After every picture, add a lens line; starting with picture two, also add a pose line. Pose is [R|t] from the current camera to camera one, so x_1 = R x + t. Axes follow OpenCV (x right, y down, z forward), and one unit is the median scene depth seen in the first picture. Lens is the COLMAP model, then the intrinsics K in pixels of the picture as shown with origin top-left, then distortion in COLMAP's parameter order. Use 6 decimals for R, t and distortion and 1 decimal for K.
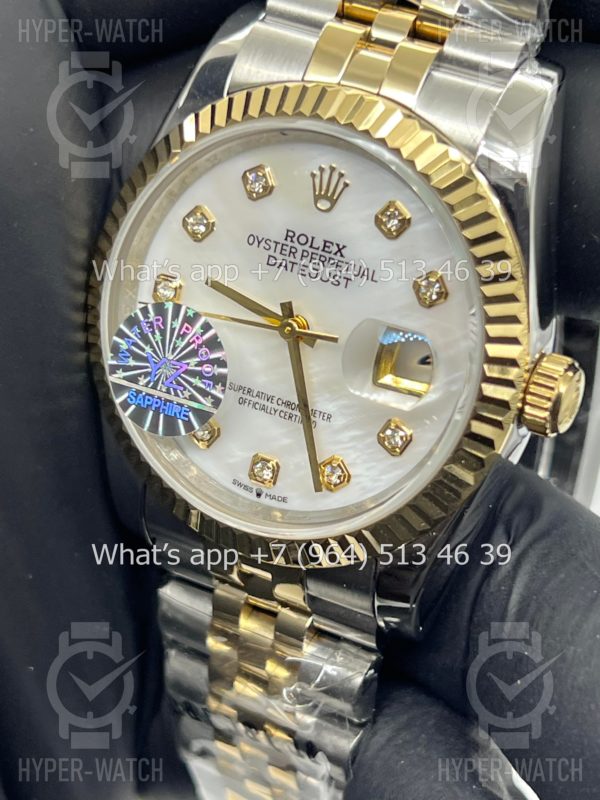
lens RADIAL K [[1826.3, 0, 300.0], [0, 1826.3, 400.0], [0, 0, 1]] dist [0.261807, -0.618485]
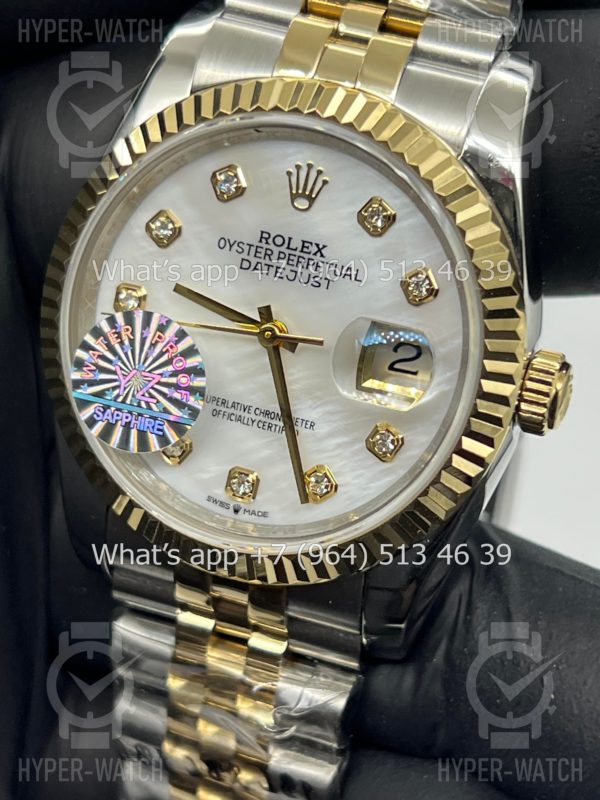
lens RADIAL K [[1826.3, 0, 300.0], [0, 1826.3, 400.0], [0, 0, 1]] dist [0.261807, -0.618485]
pose [[0.988200, -0.032419, 0.149699, -0.133697], [0.039611, 0.998187, -0.045314, 0.039600], [-0.147958, 0.050710, 0.987693, 0.053506]]
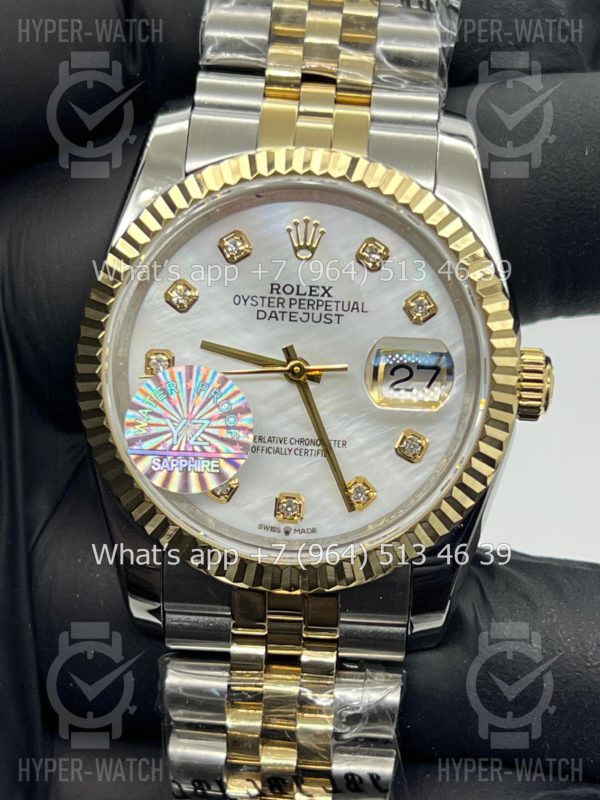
lens RADIAL K [[1826.3, 0, 300.0], [0, 1826.3, 400.0], [0, 0, 1]] dist [0.261807, -0.618485]
pose [[0.906317, -0.156239, 0.392657, -0.431901], [0.225444, 0.964642, -0.136530, 0.127222], [-0.357443, 0.212262, 0.909494, 0.014265]]
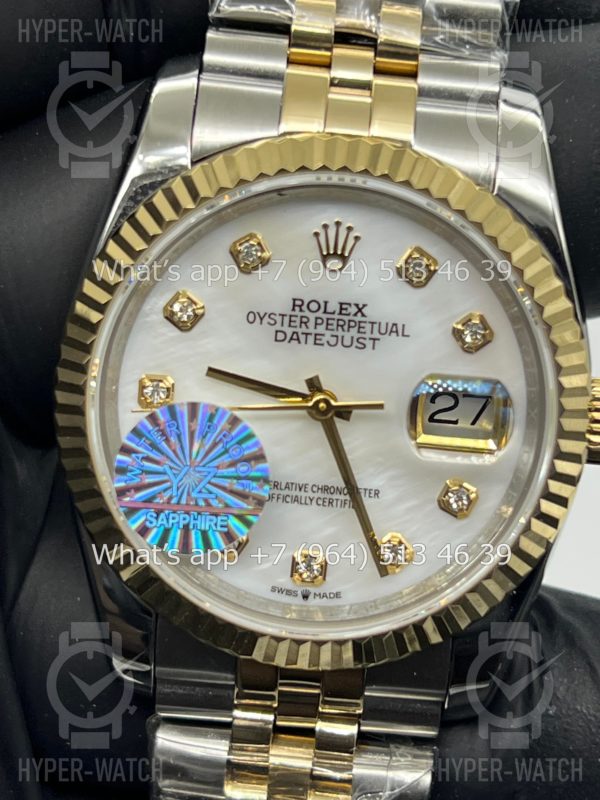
lens RADIAL K [[1826.3, 0, 300.0], [0, 1826.3, 400.0], [0, 0, 1]] dist [0.261807, -0.618485]
pose [[0.901757, -0.182771, 0.391700, -0.366255], [0.205079, 0.978623, -0.015490, -0.029640], [-0.380496, 0.094297, 0.919962, 0.174843]]
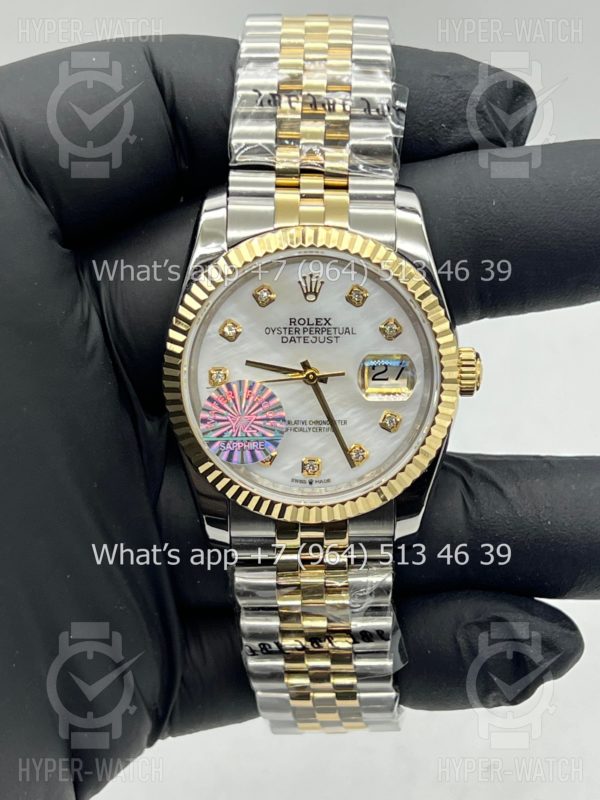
lens RADIAL K [[1826.3, 0, 300.0], [0, 1826.3, 400.0], [0, 0, 1]] dist [0.261807, -0.618485]
pose [[0.883468, -0.264022, 0.387011, -0.646995], [0.287449, 0.957792, -0.002775, -0.016721], [-0.369943, 0.113697, 0.922071, -0.492242]]
